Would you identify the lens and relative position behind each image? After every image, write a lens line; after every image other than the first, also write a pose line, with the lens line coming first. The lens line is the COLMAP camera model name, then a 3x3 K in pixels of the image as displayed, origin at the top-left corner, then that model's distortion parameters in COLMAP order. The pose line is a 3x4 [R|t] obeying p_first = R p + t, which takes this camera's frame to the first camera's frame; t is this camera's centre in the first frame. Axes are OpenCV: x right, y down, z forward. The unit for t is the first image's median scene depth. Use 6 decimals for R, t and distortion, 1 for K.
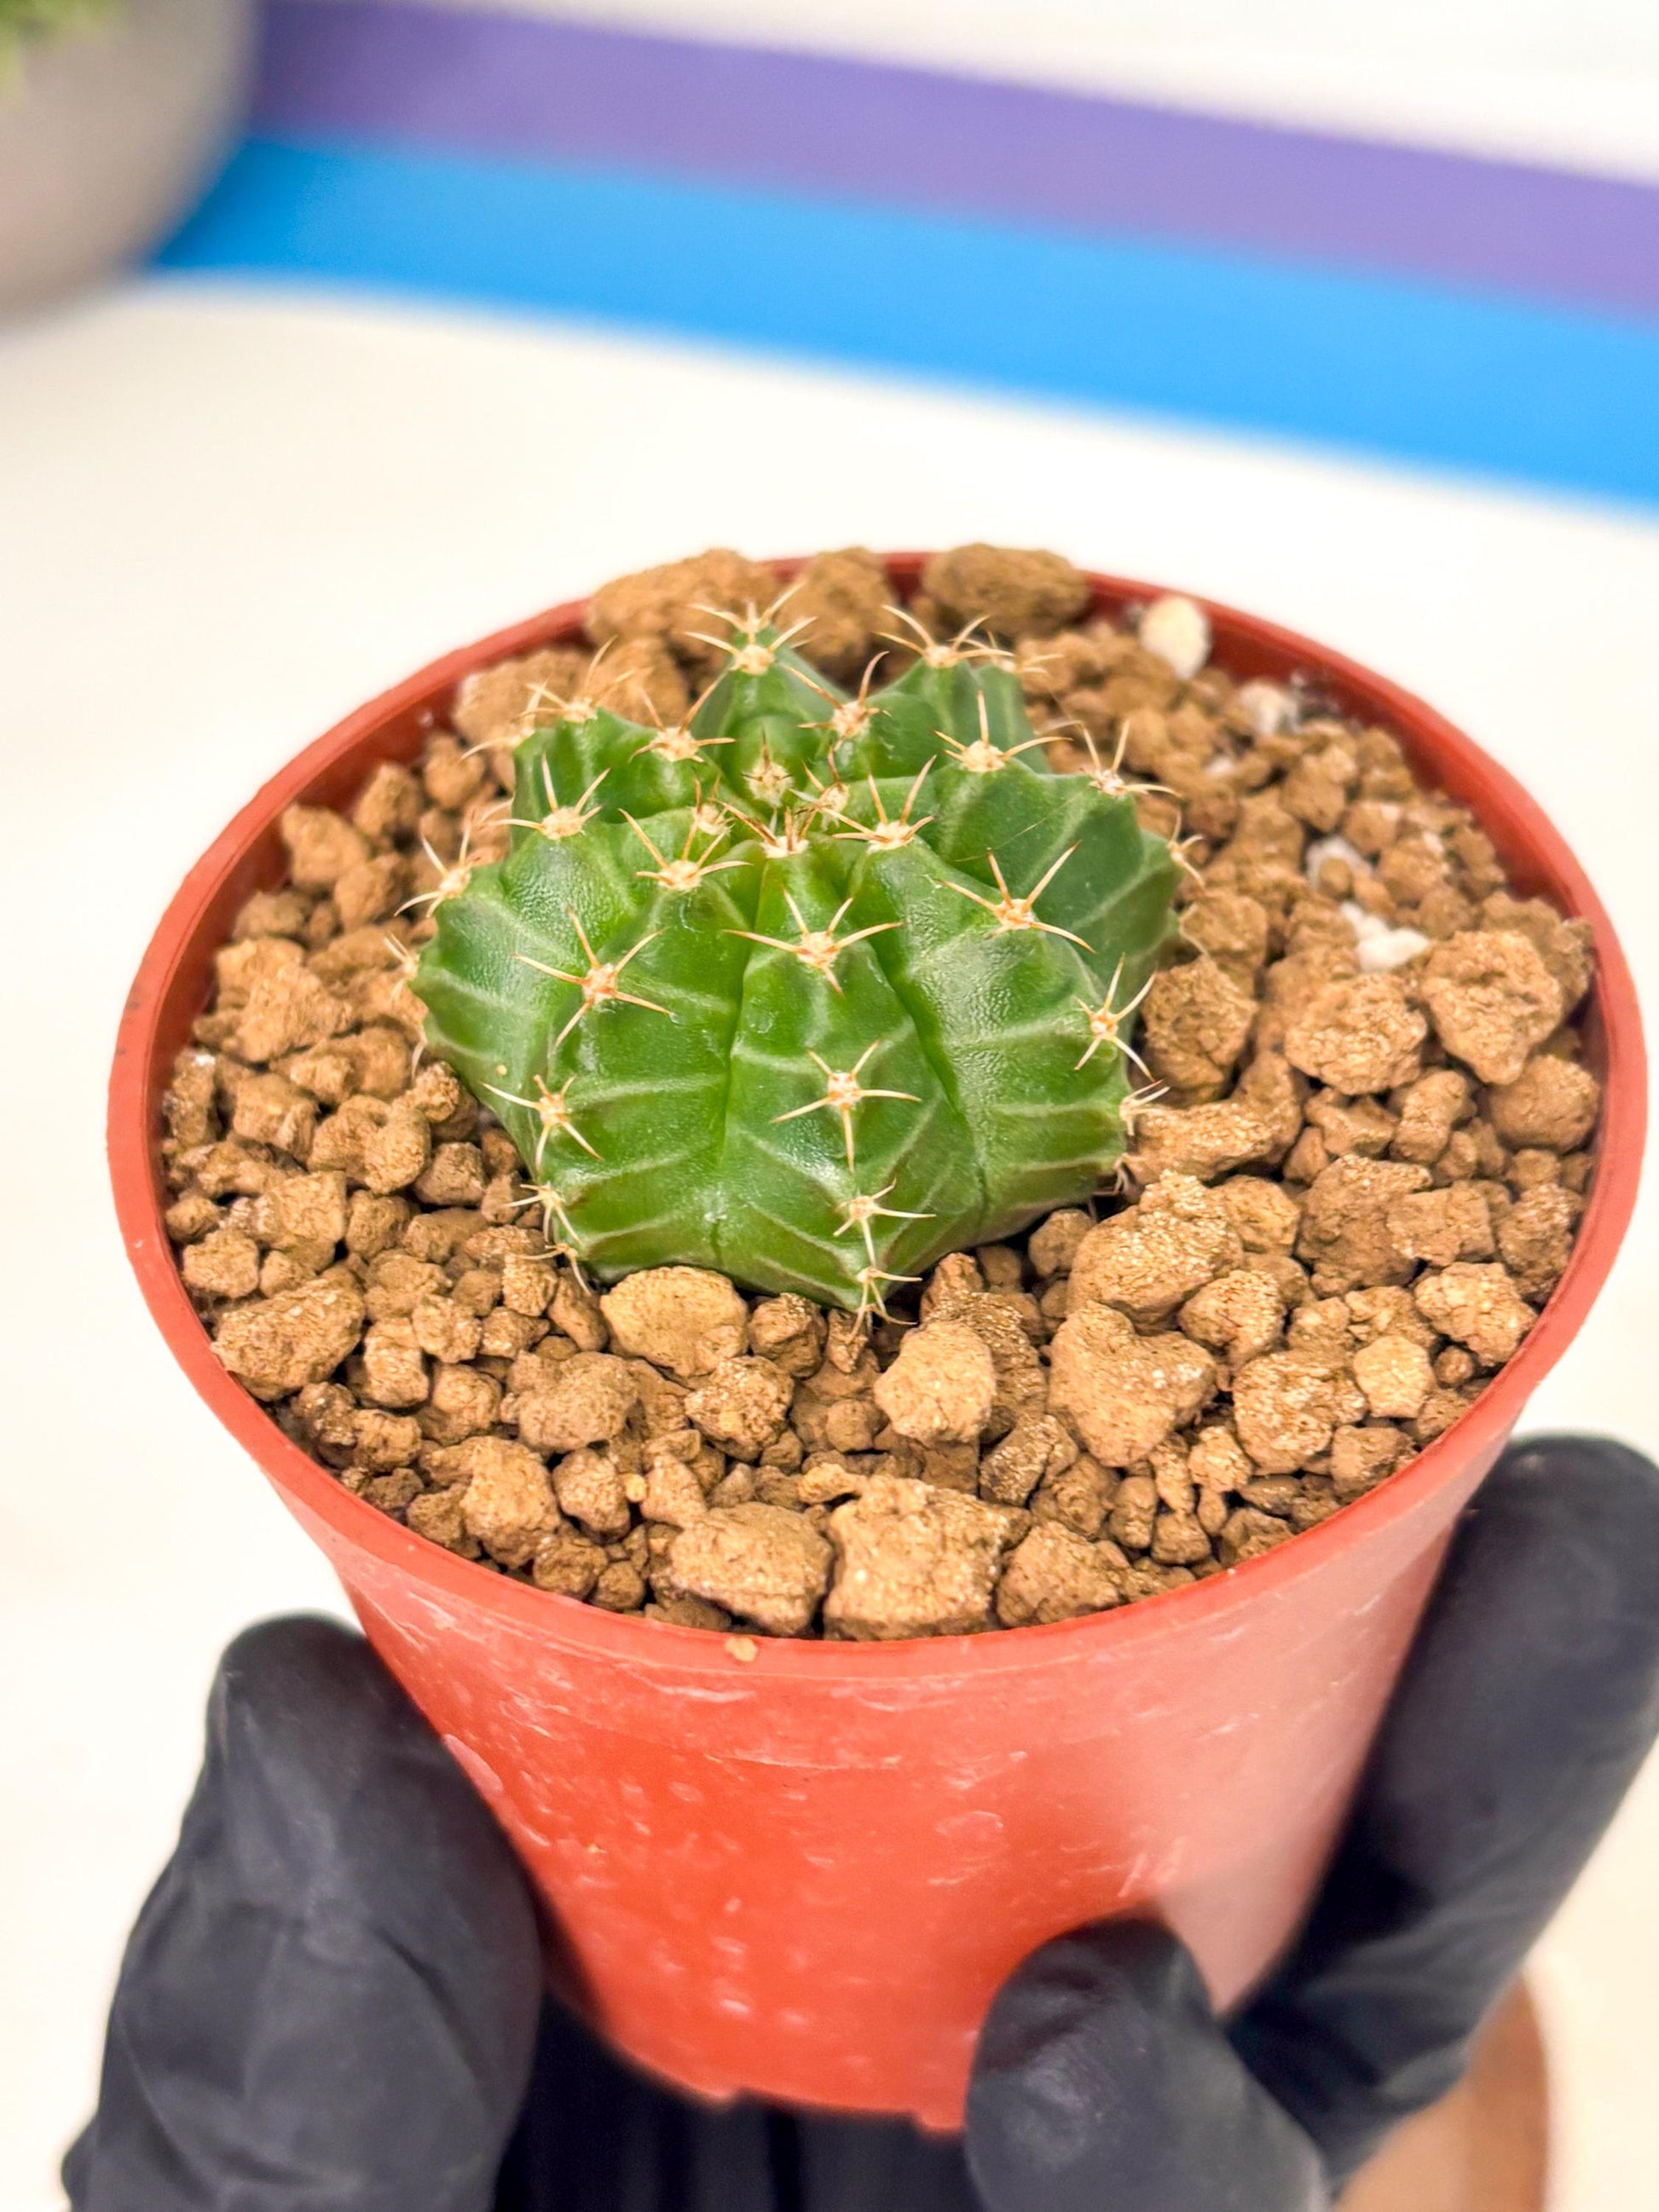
lens RADIAL K [[3307.4, 0, 846.2], [0, 3307.4, 1132.8], [0, 0, 1]] dist [0.160602, 0.000000]
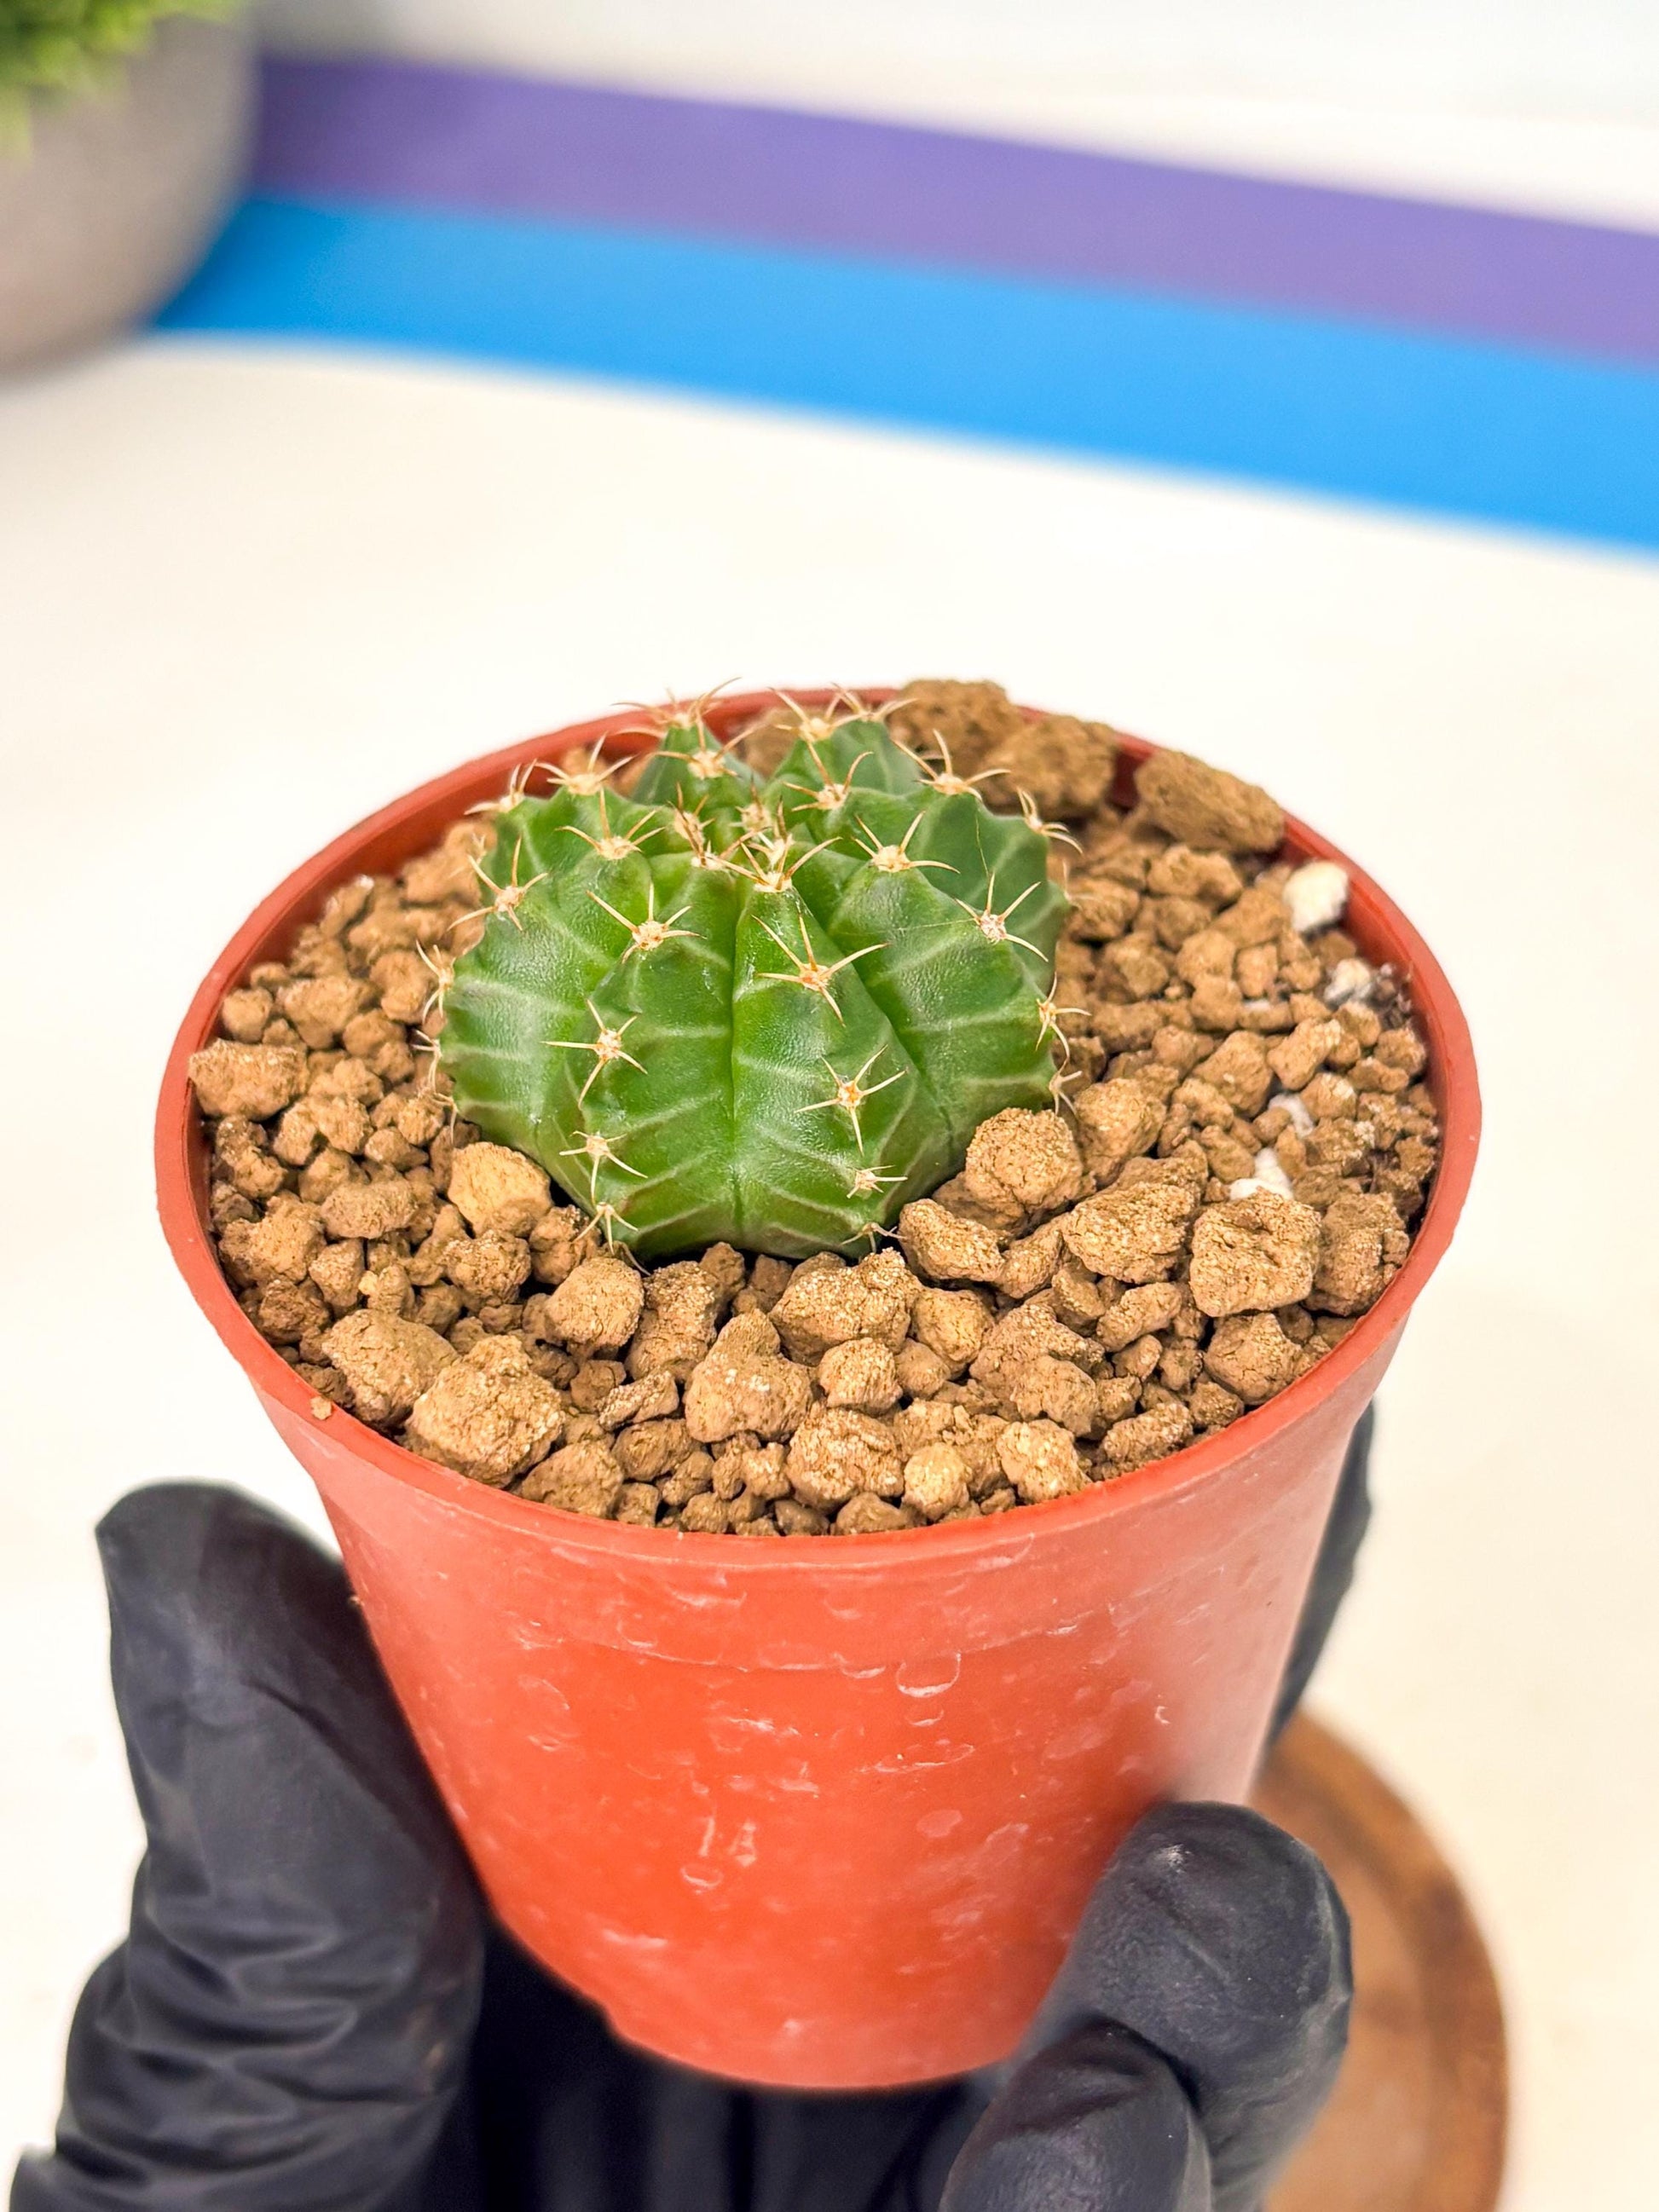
lens RADIAL K [[3307.4, 0, 836.9], [0, 3307.4, 1088.6], [0, 0, 1]] dist [0.160602, 0.000000]
pose [[0.818874, 0.389333, -0.421741, 0.549248], [-0.423422, 0.905823, 0.014078, -0.047513], [0.387504, 0.167047, 0.906607, -0.057475]]
